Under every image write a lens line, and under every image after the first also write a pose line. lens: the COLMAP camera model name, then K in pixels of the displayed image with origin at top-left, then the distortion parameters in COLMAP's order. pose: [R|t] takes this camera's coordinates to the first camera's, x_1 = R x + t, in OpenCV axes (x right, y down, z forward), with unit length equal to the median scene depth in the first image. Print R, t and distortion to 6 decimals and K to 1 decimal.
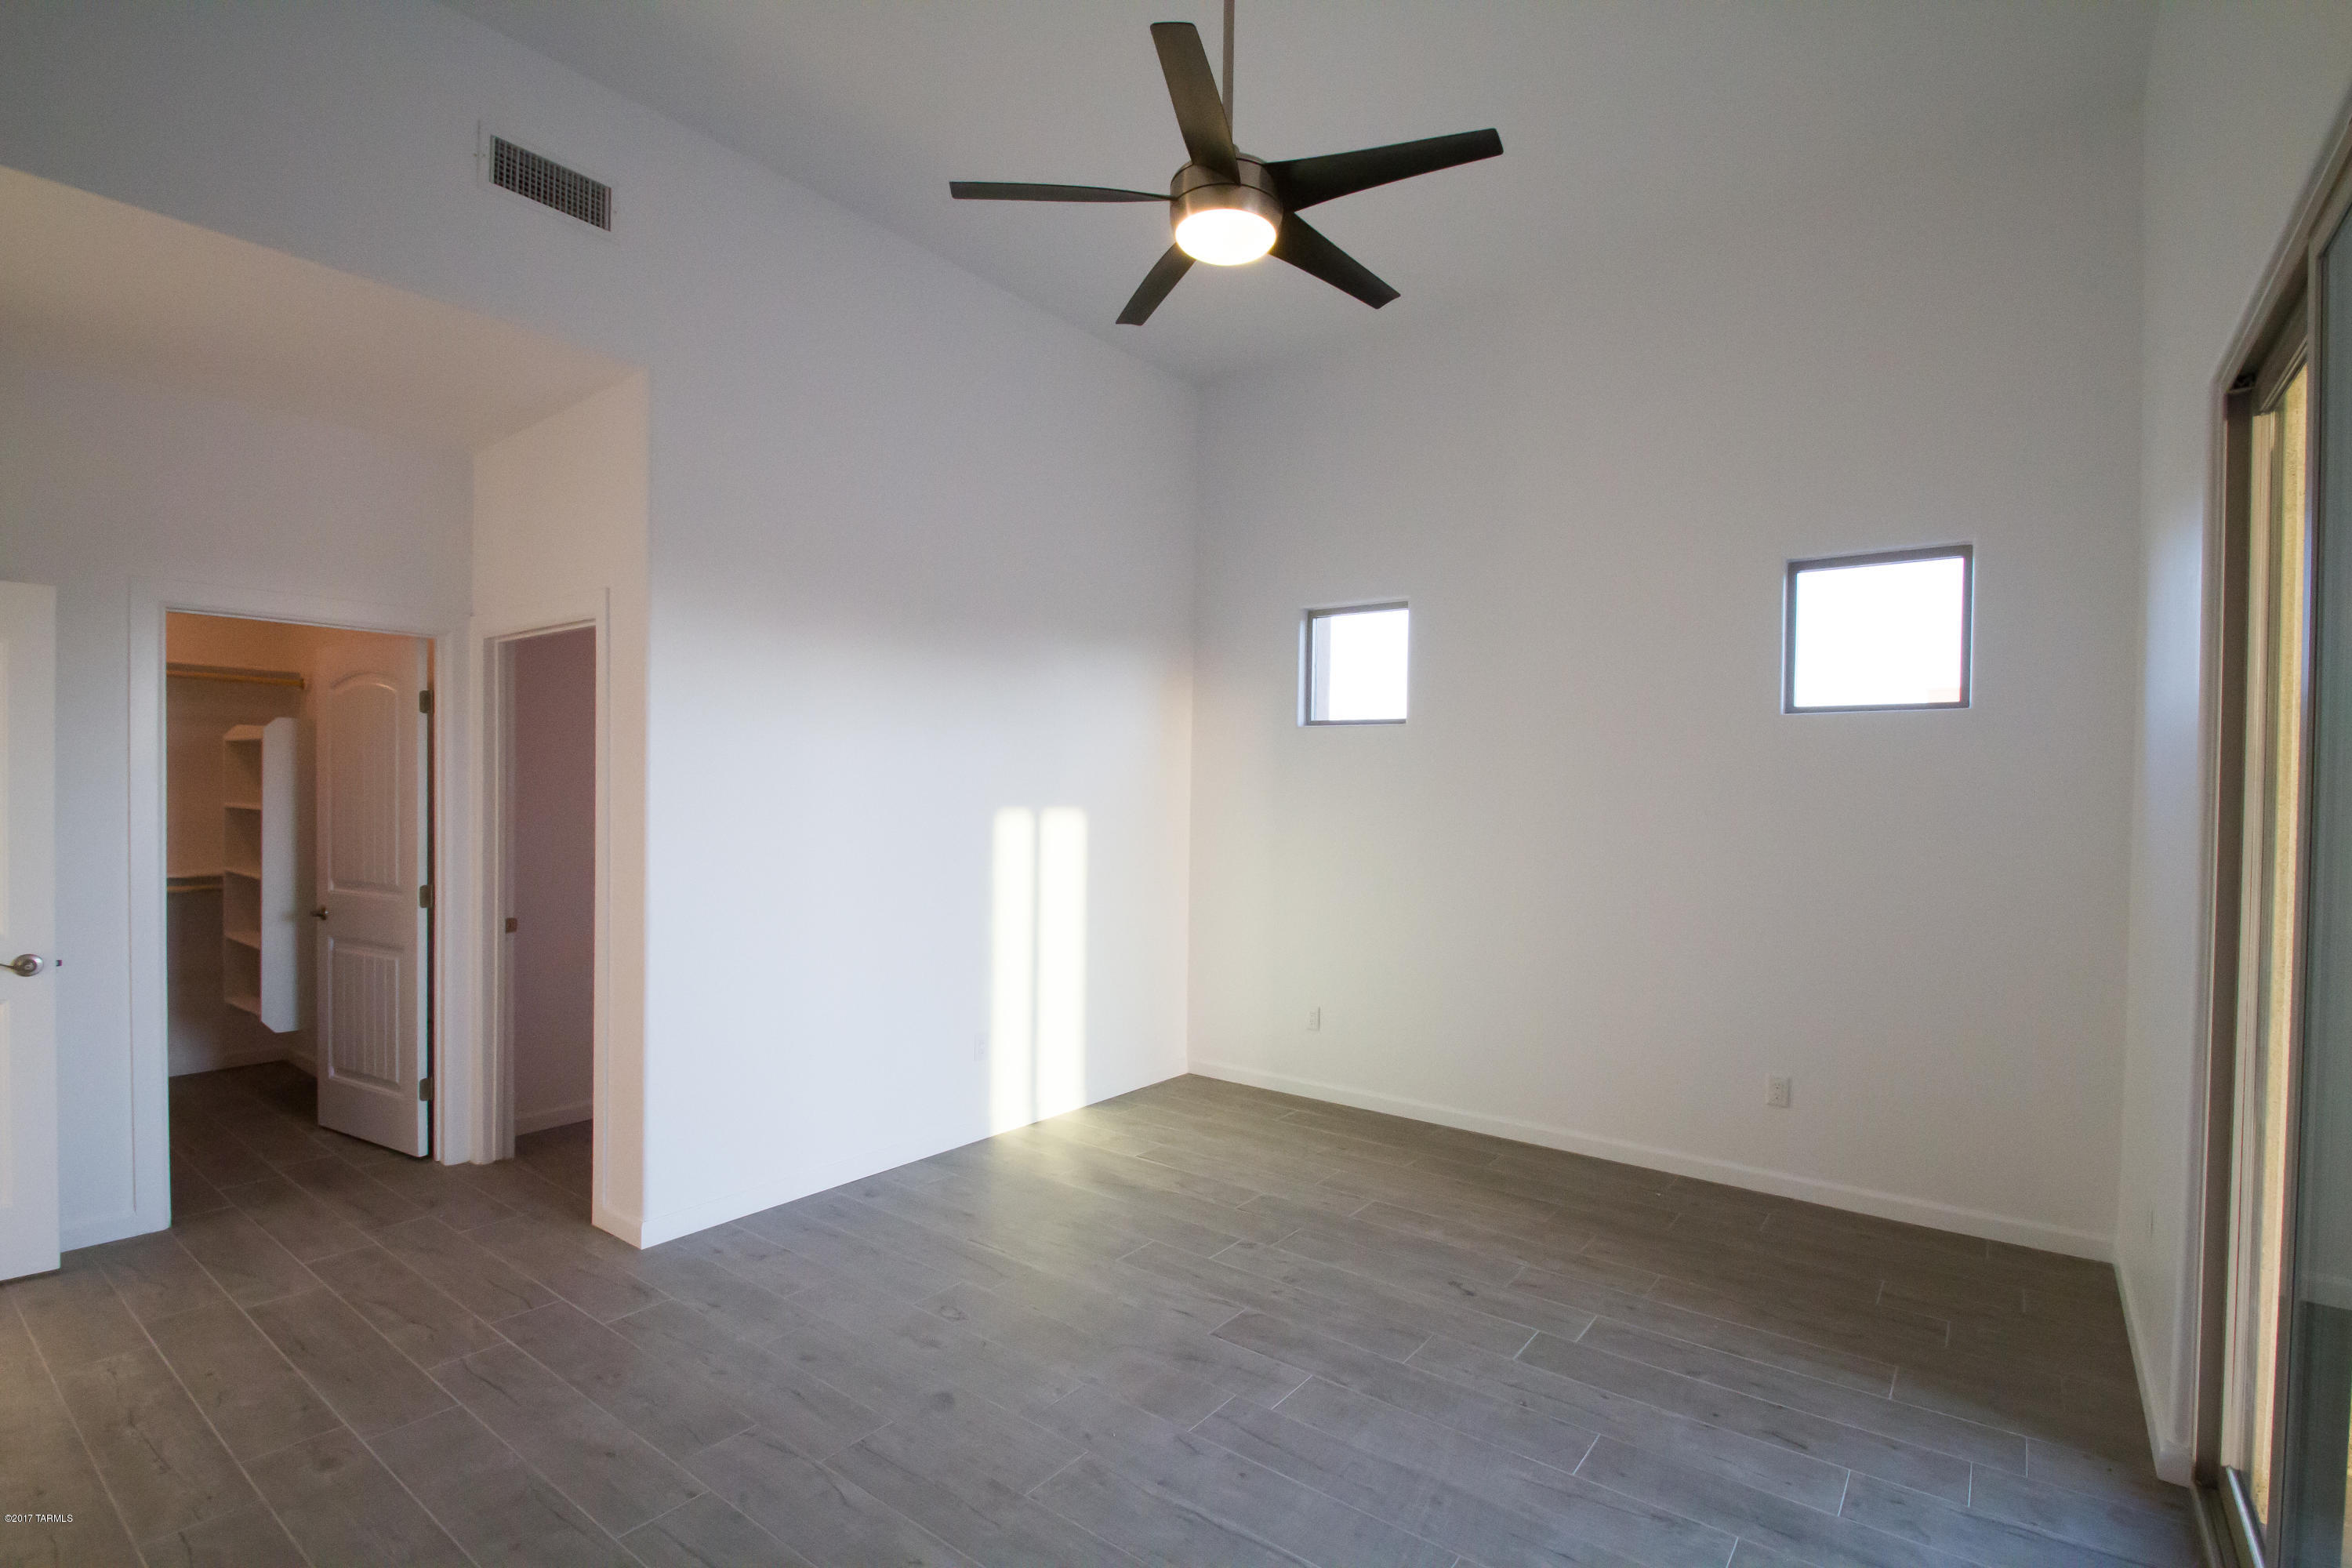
lens RADIAL K [[1096.3, 0, 1220.2], [0, 1096.3, 788.0], [0, 0, 1]] dist [0.000356, -0.012264]
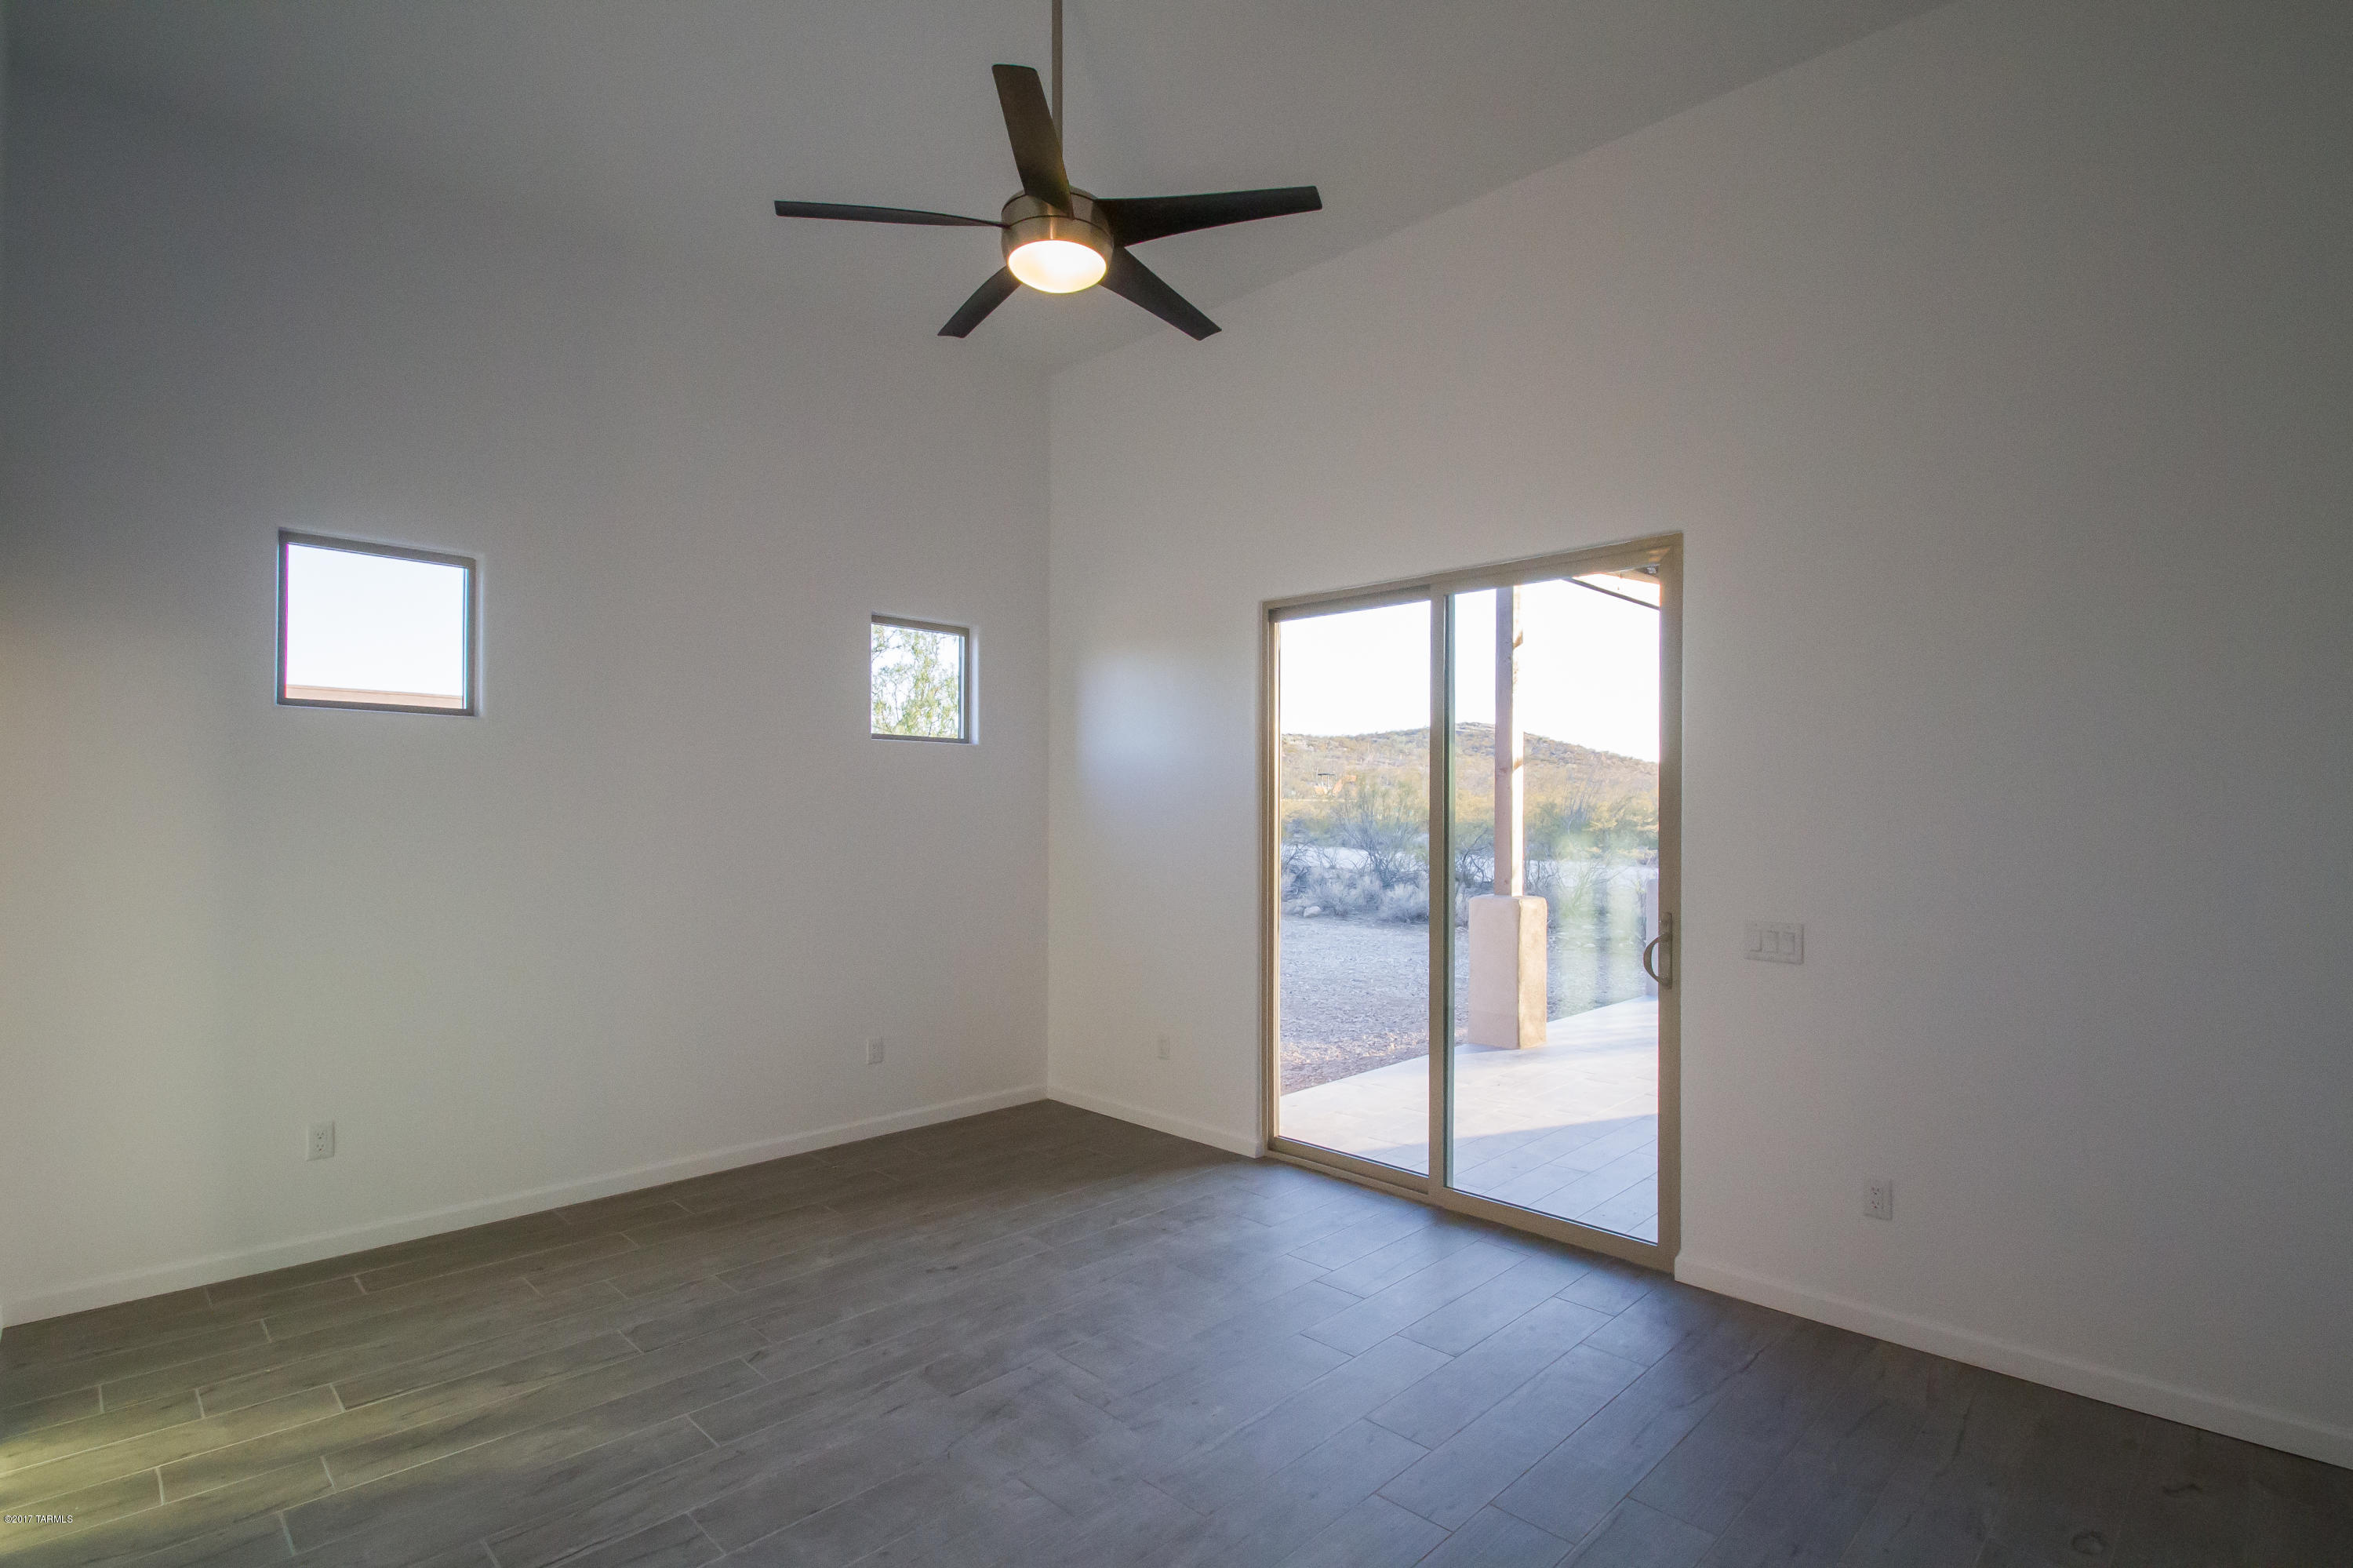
lens RADIAL K [[1095.2, 0, 1190.4], [0, 1095.2, 810.7], [0, 0, 1]] dist [0.006690, -0.012132]
pose [[0.150453, -0.012305, 0.988541, -0.628749], [-0.007437, 0.999880, 0.013578, -0.007937], [-0.988589, -0.009394, 0.150344, 0.471858]]
